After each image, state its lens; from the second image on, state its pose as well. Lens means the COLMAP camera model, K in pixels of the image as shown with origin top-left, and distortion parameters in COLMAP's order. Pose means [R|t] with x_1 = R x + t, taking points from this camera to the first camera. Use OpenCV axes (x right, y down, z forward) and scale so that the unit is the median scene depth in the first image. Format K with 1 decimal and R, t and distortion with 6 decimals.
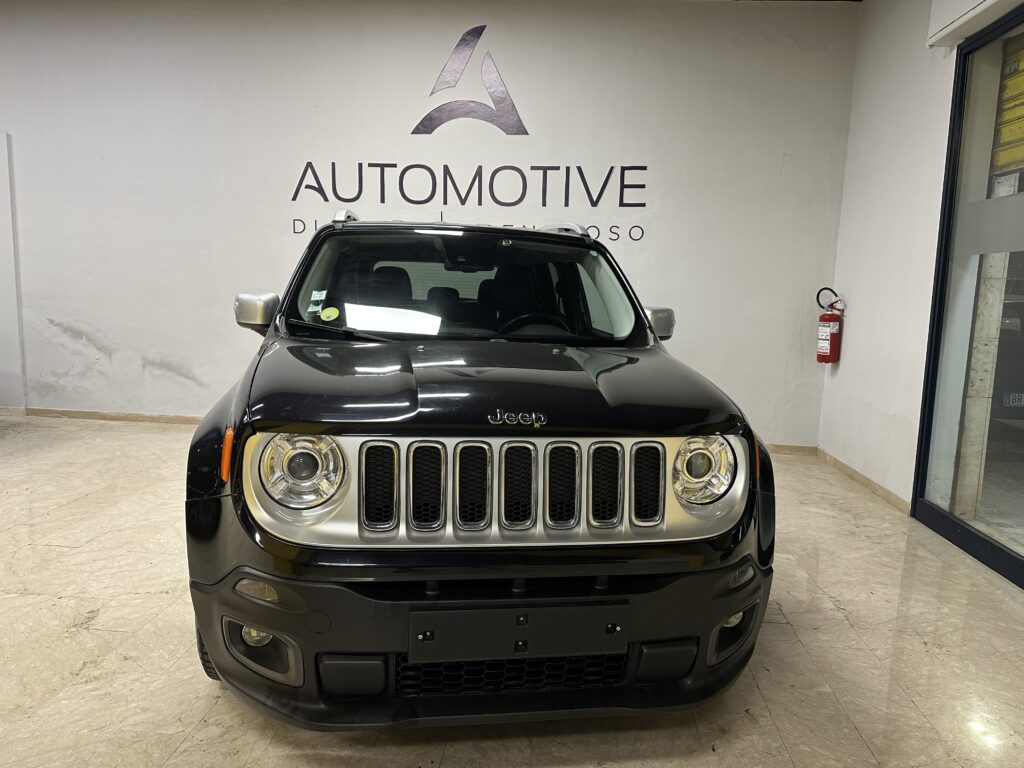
lens RADIAL K [[711.8, 0, 512.4], [0, 711.8, 399.7], [0, 0, 1]] dist [0.061484, -0.074675]
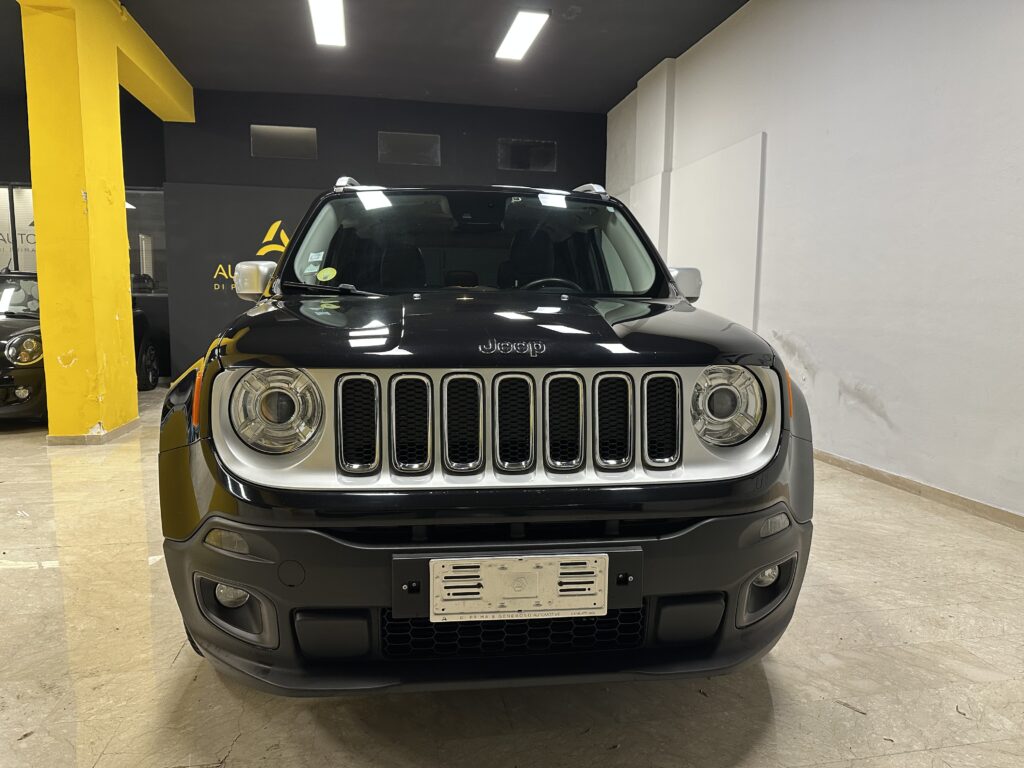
lens RADIAL K [[717.8, 0, 512.0], [0, 717.8, 384.0], [0, 0, 1]] dist [-0.025483, -0.003733]
pose [[0.246898, 0.072303, -0.966340, 0.144475], [-0.144482, 0.988813, 0.037070, -0.036243], [0.958210, 0.130466, 0.254583, 0.508988]]
